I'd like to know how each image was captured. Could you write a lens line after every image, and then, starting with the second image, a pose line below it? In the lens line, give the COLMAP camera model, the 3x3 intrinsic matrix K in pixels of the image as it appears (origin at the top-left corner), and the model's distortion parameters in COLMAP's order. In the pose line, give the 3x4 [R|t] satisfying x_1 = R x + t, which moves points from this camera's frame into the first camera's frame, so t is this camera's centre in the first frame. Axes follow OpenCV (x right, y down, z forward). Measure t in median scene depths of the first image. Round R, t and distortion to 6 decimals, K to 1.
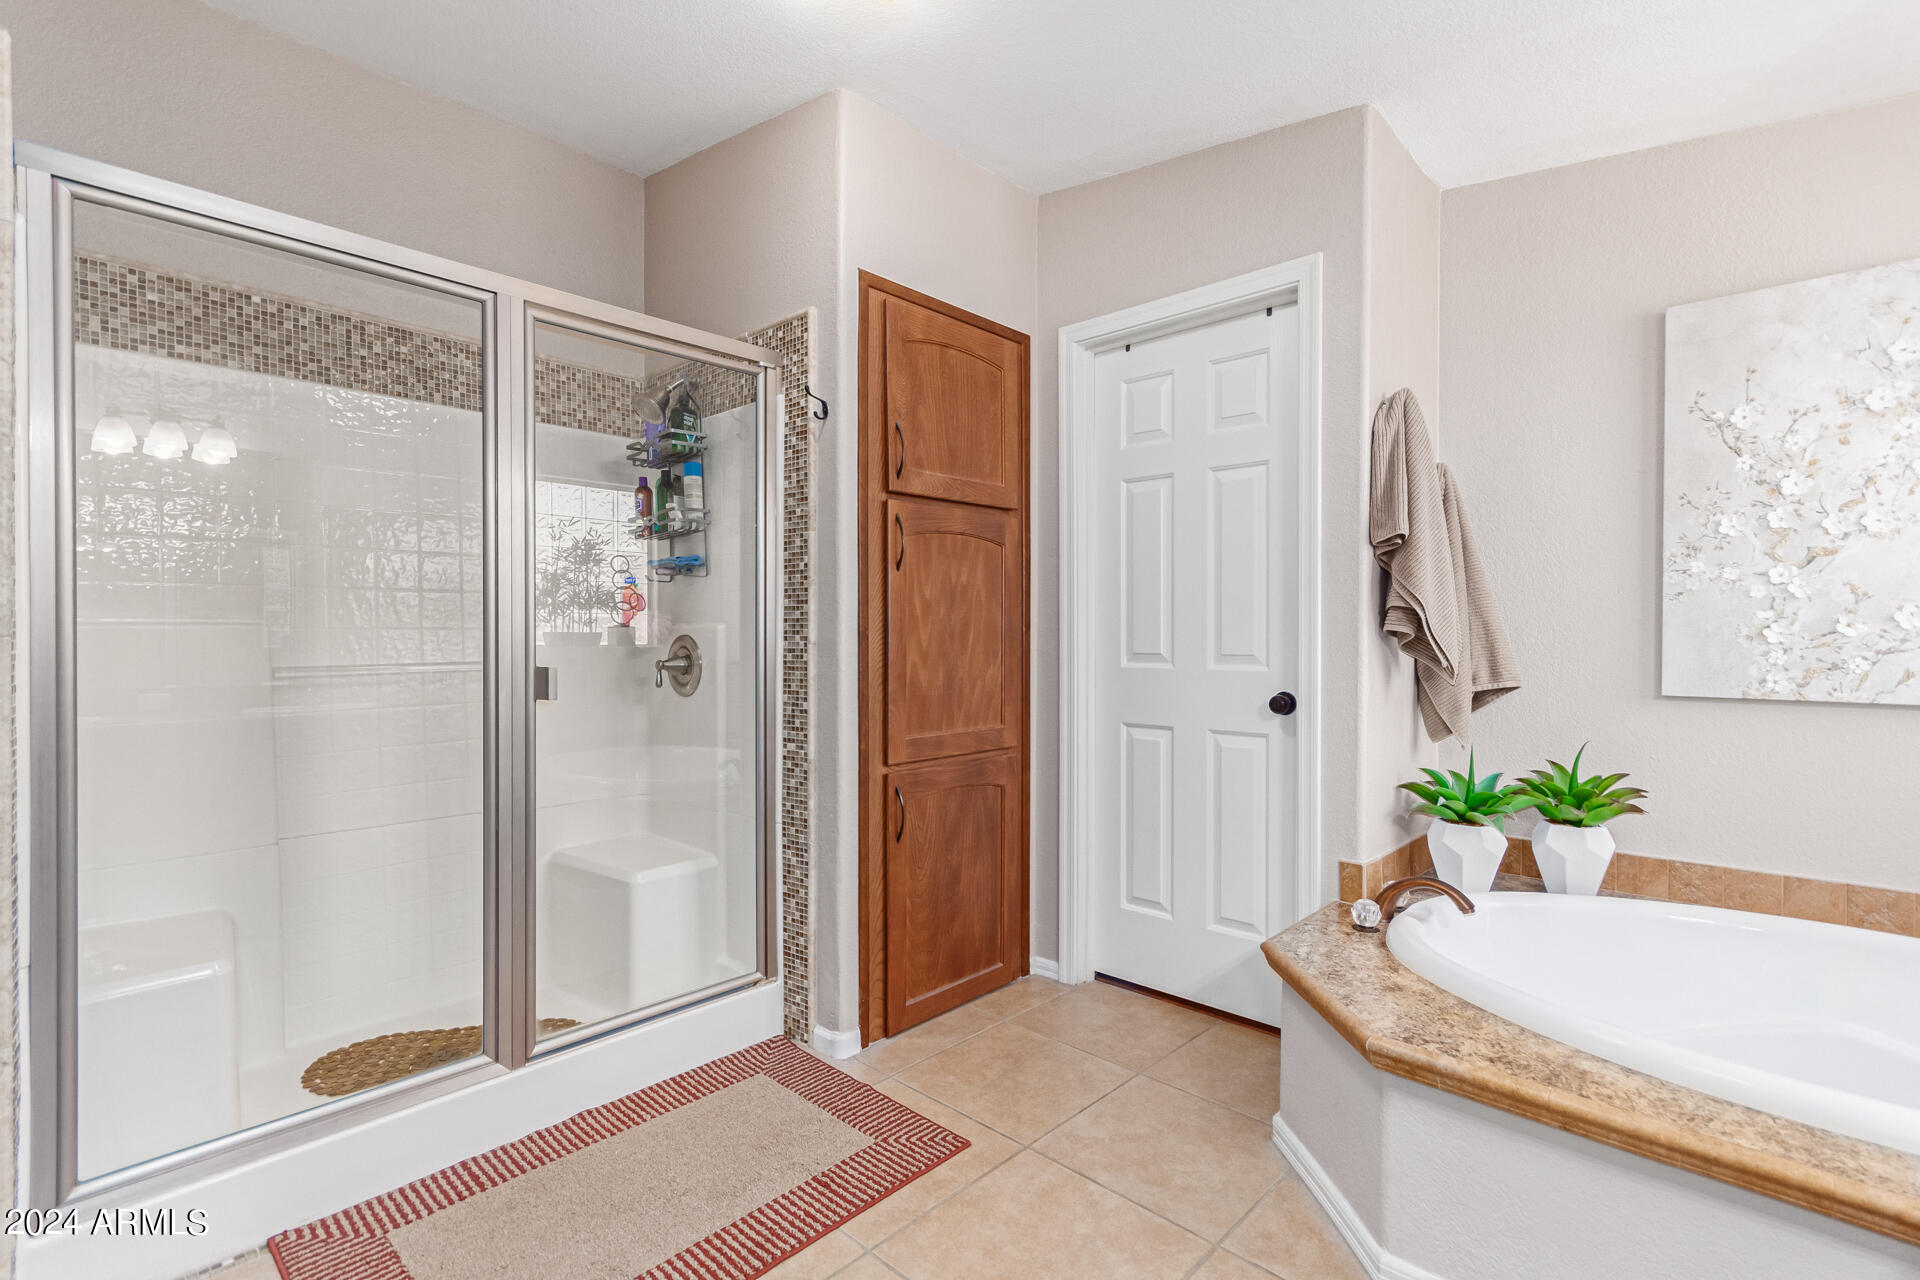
lens RADIAL K [[893.4, 0, 973.7], [0, 893.4, 643.9], [0, 0, 1]] dist [0.001331, 0.001271]
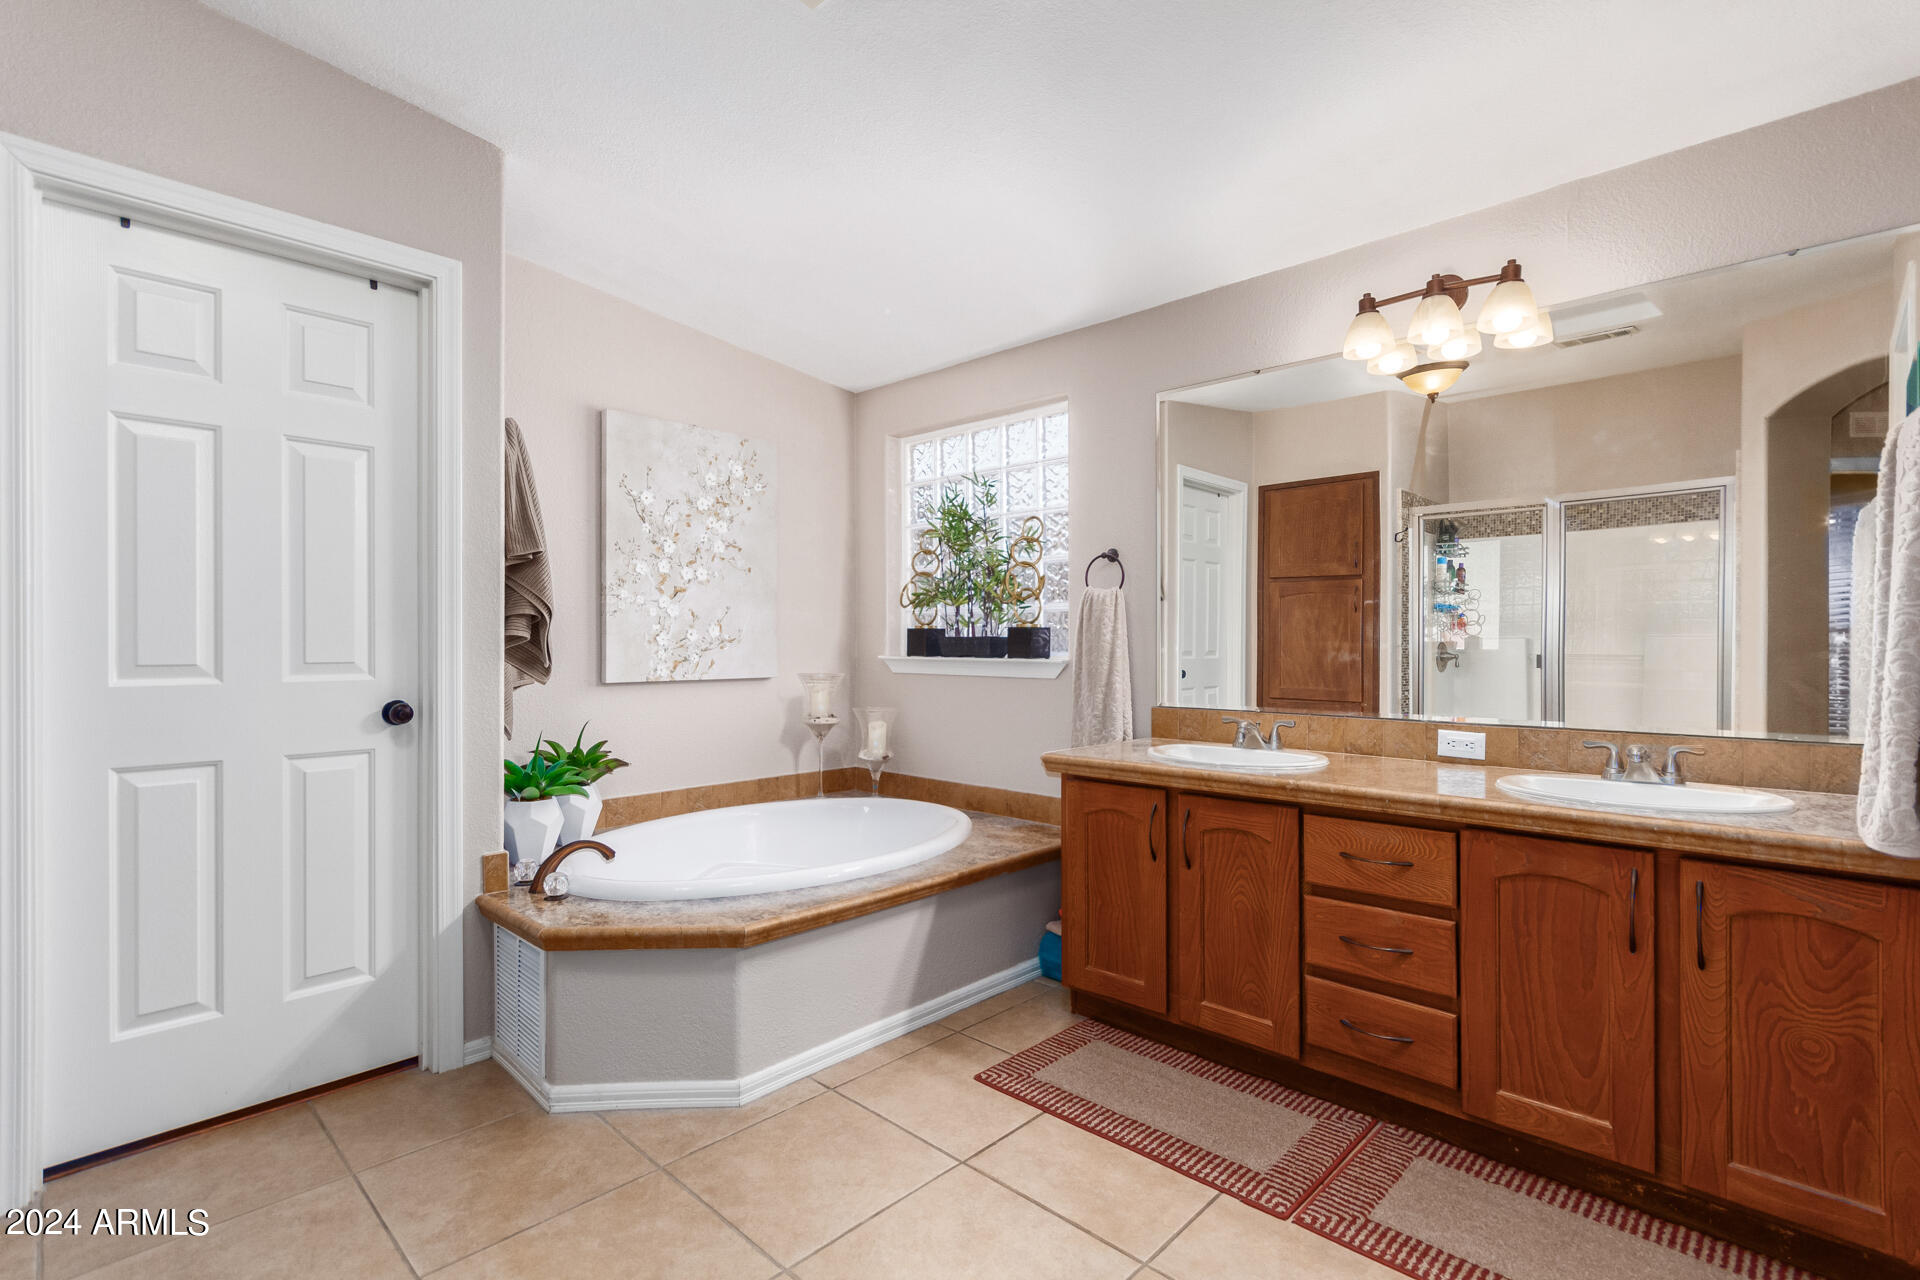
lens RADIAL K [[893.4, 0, 969.2], [0, 893.4, 648.2], [0, 0, 1]] dist [0.001331, 0.001271]
pose [[-0.004422, -0.007424, 0.999963, -0.671245], [0.010321, 0.999919, 0.007469, -0.002252], [-0.999937, 0.010354, -0.004345, 0.458622]]
